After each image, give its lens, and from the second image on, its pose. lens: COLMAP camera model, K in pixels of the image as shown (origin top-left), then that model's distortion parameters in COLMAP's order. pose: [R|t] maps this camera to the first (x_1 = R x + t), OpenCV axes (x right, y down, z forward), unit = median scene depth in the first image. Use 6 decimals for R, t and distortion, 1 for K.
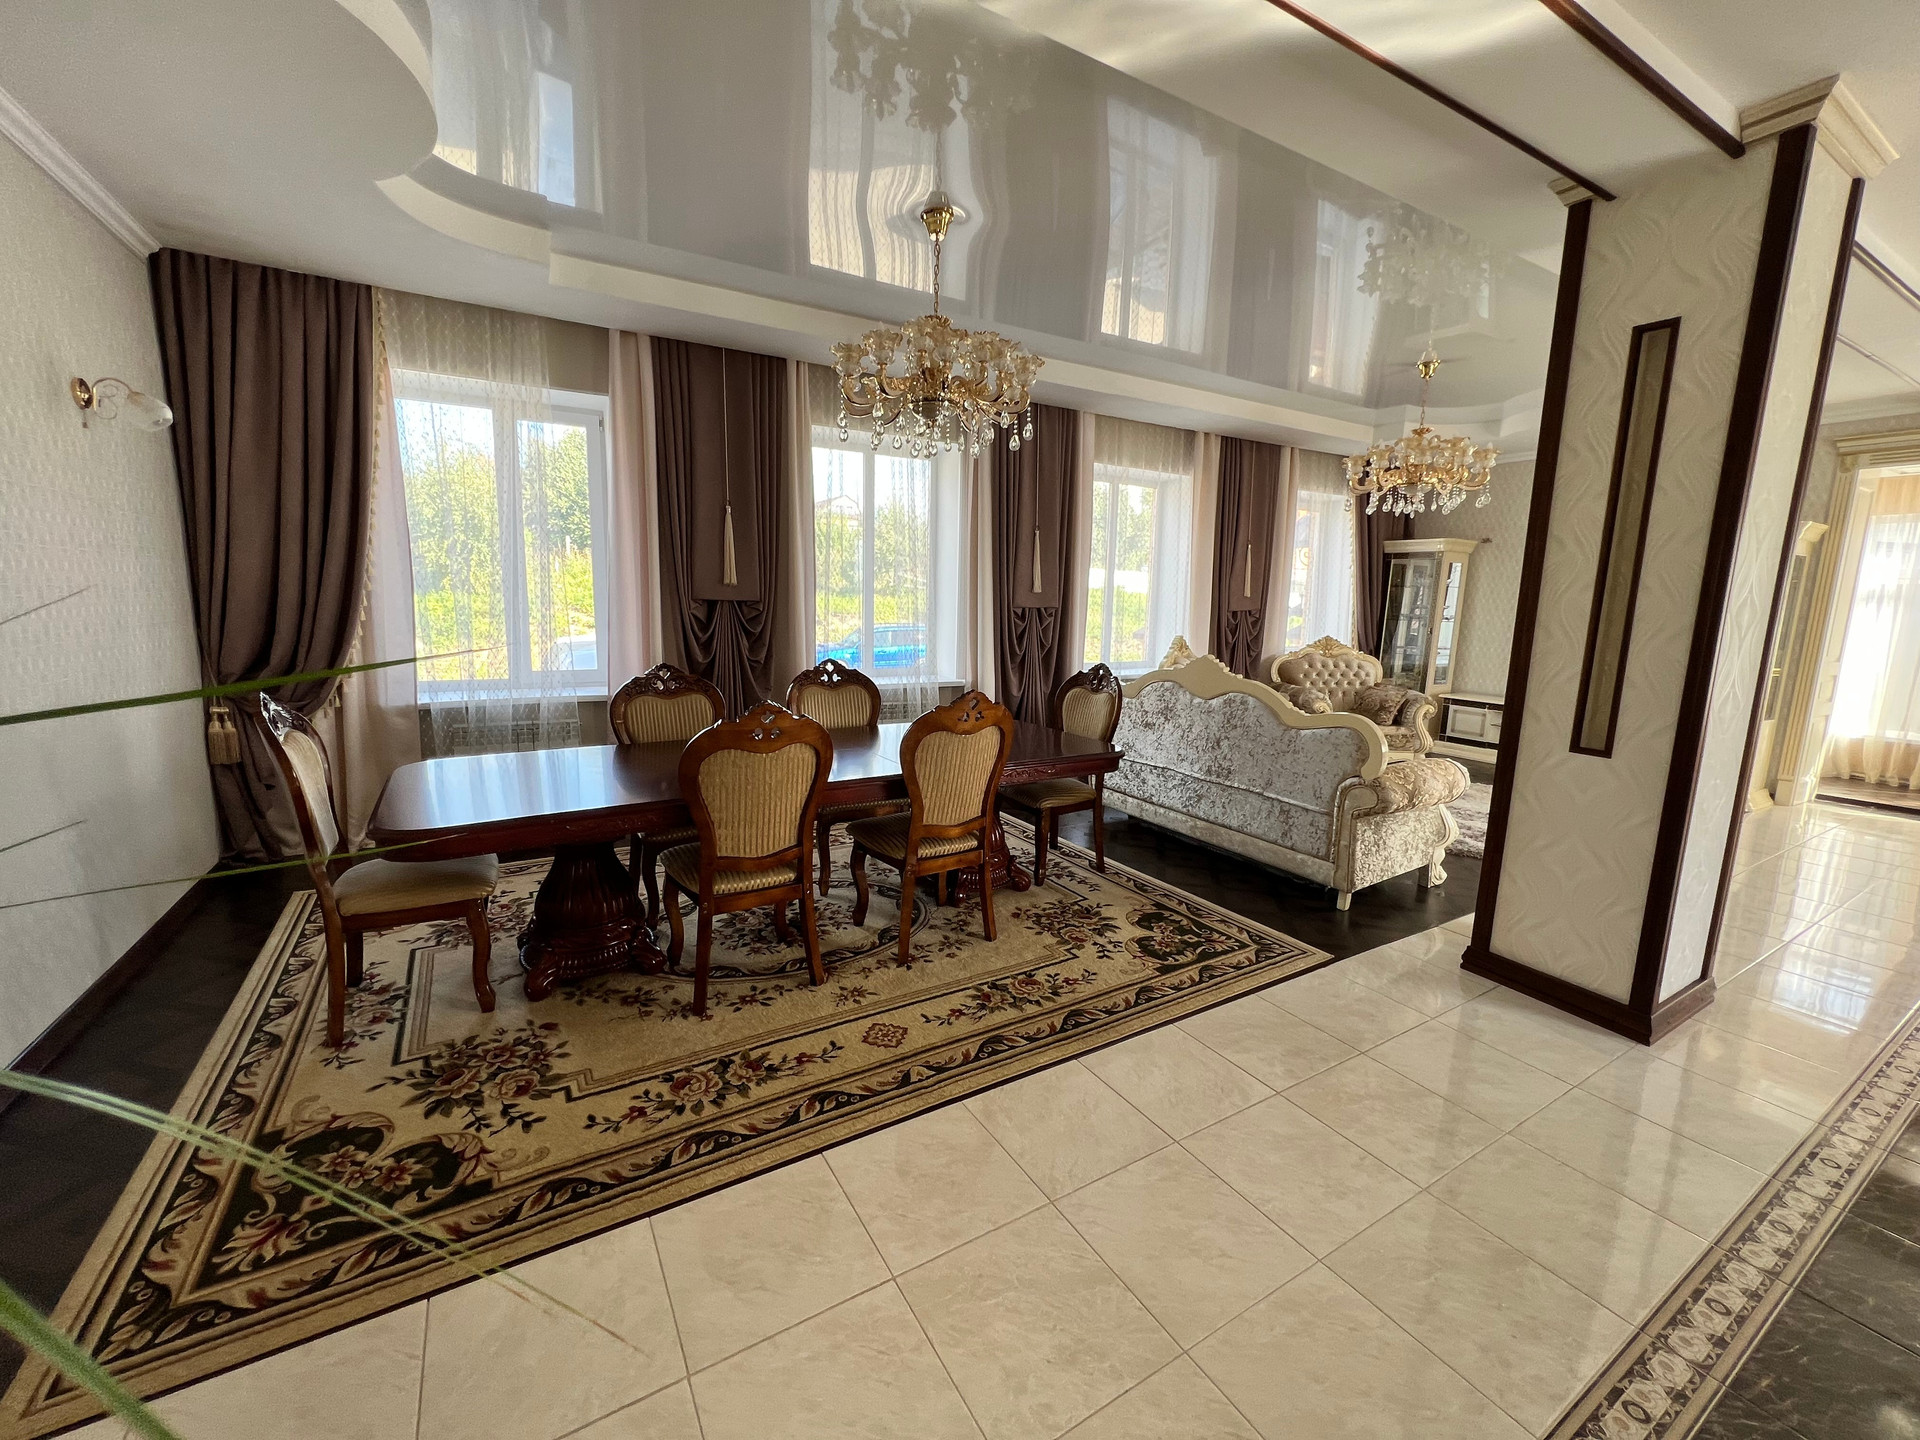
lens RADIAL K [[770.1, 0, 955.8], [0, 770.1, 717.9], [0, 0, 1]] dist [-0.005014, 0.002352]
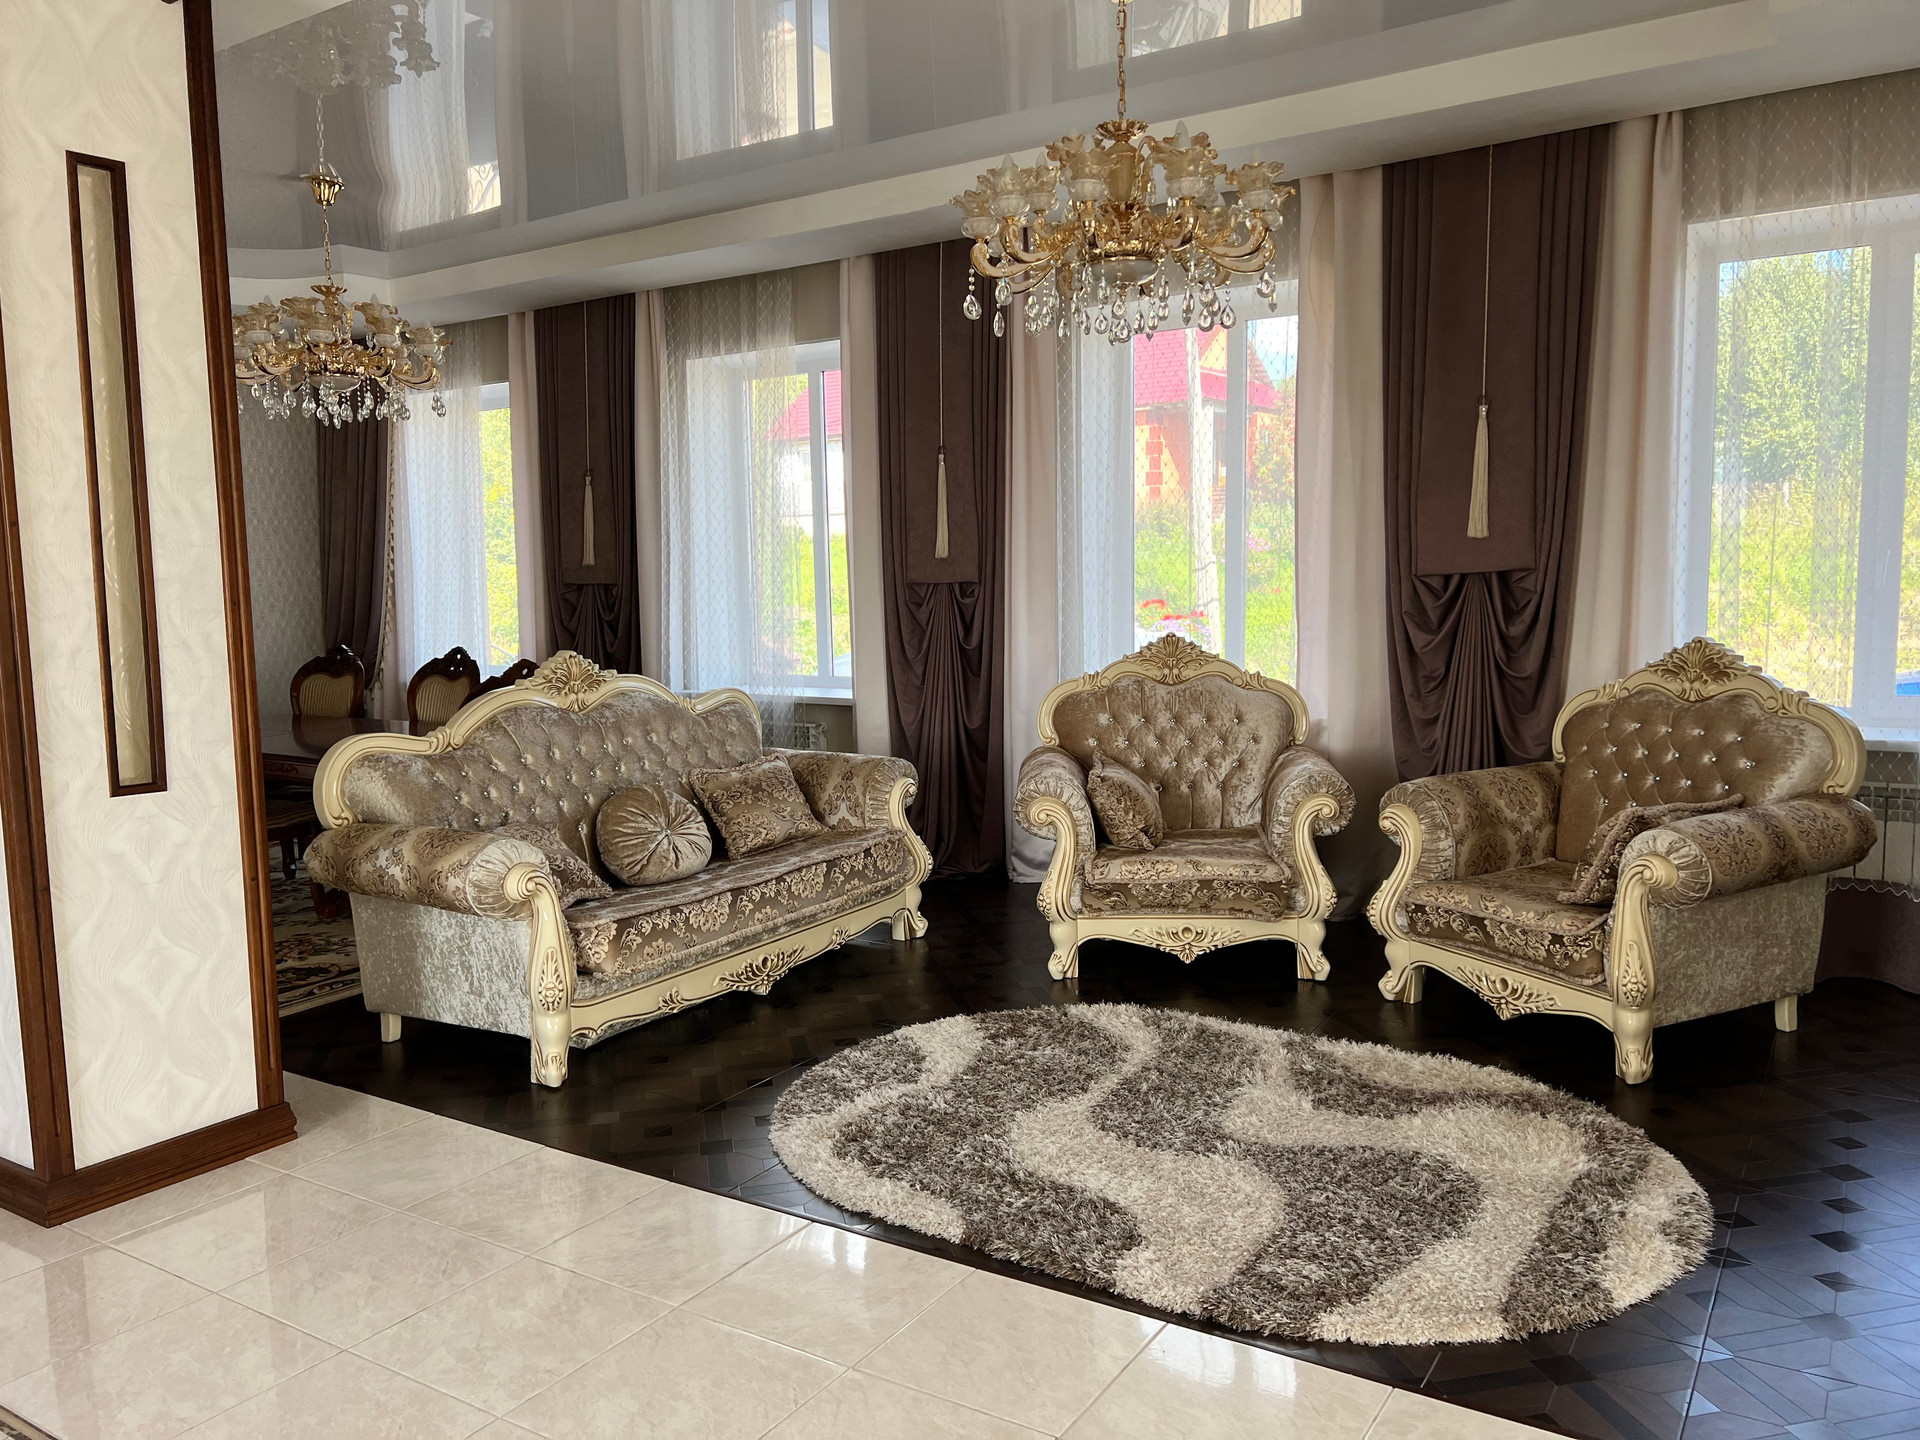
lens RADIAL K [[1437.5, 0, 960.0], [0, 1437.5, 720.0], [0, 0, 1]] dist [0.126092, -0.278282]
pose [[0.452176, 0.059736, -0.889926, 2.178299], [-0.111041, 0.993763, 0.010286, -0.101722], [0.884990, 0.094168, 0.455989, 1.021977]]
